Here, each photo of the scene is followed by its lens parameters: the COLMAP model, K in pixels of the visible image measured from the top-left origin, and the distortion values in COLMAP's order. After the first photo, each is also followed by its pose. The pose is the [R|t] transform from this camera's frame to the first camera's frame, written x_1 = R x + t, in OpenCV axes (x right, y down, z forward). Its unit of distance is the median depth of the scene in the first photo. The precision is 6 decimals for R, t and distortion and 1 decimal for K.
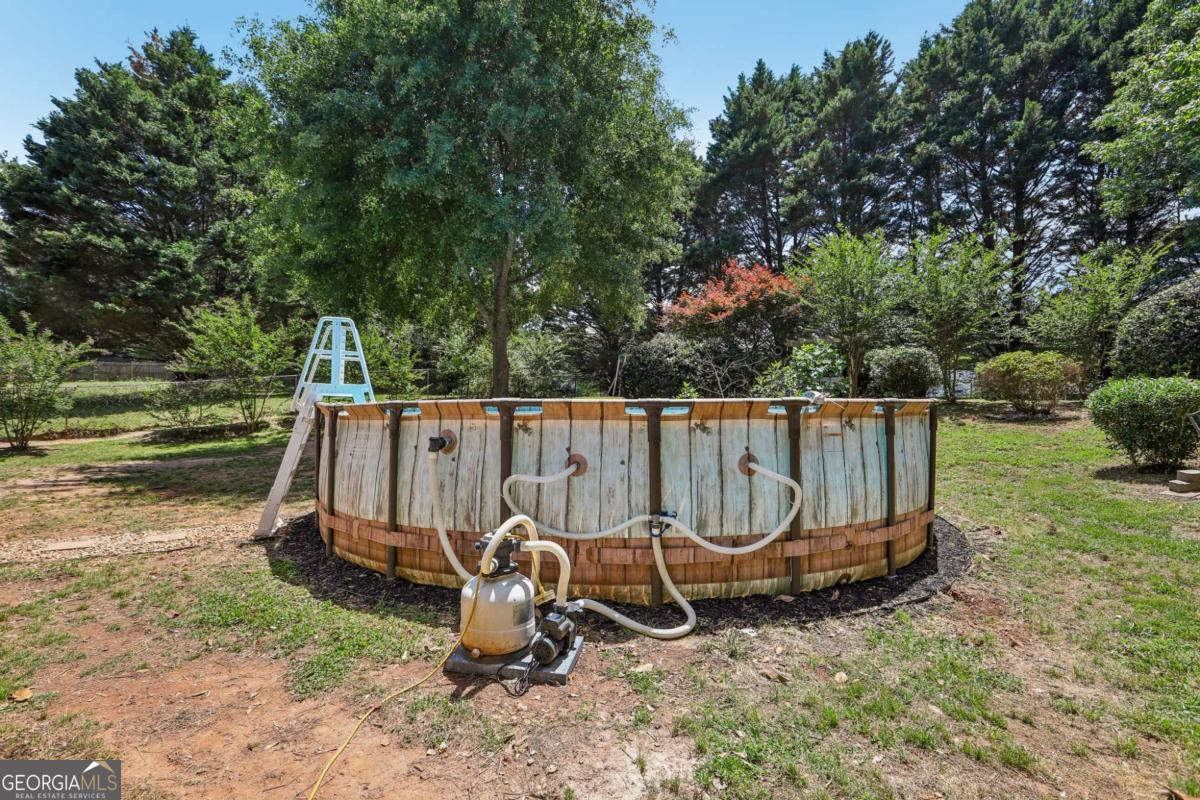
lens RADIAL K [[556.2, 0, 599.6], [0, 556.2, 402.6], [0, 0, 1]] dist [-0.000979, -0.000383]
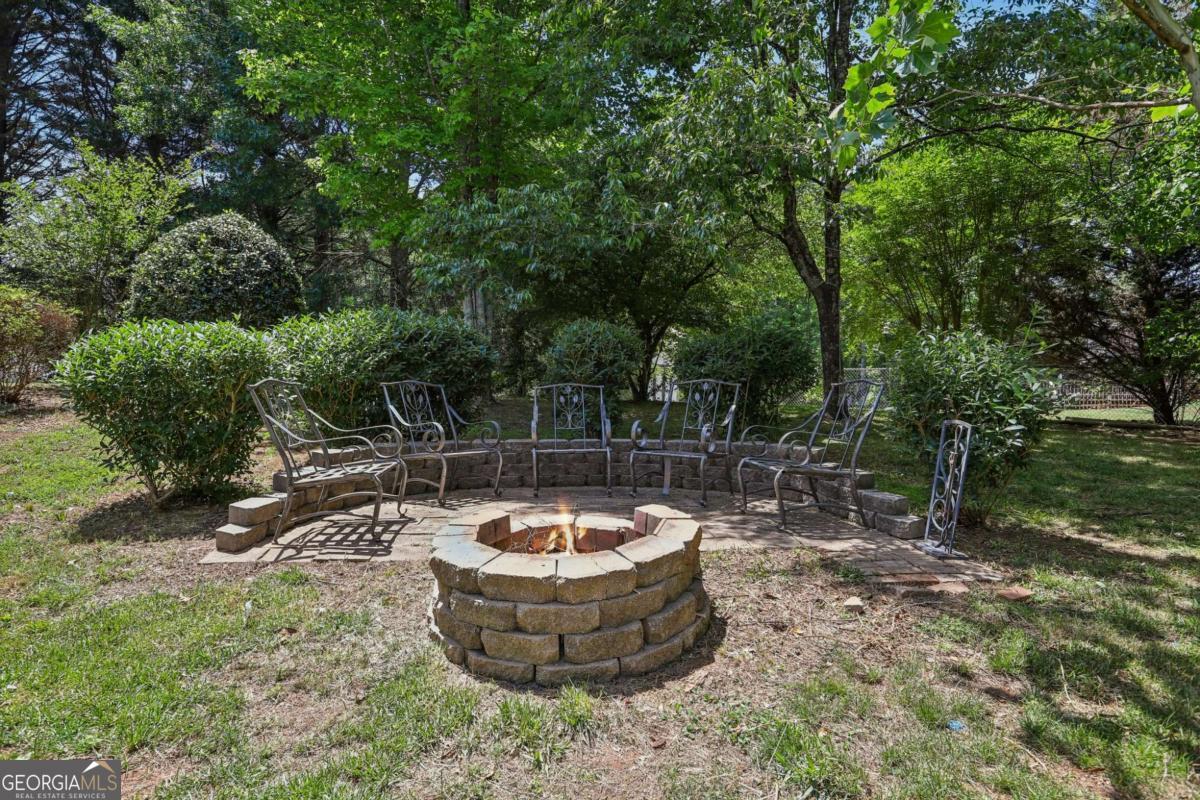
lens RADIAL K [[695.7, 0, 600.0], [0, 695.7, 401.3], [0, 0, 1]] dist [-0.002576, -0.002186]
pose [[0.234341, 0.001023, 0.972154, 0.440250], [-0.003764, 0.999993, -0.000145, 0.026897], [-0.972147, -0.003625, 0.234343, 0.454115]]
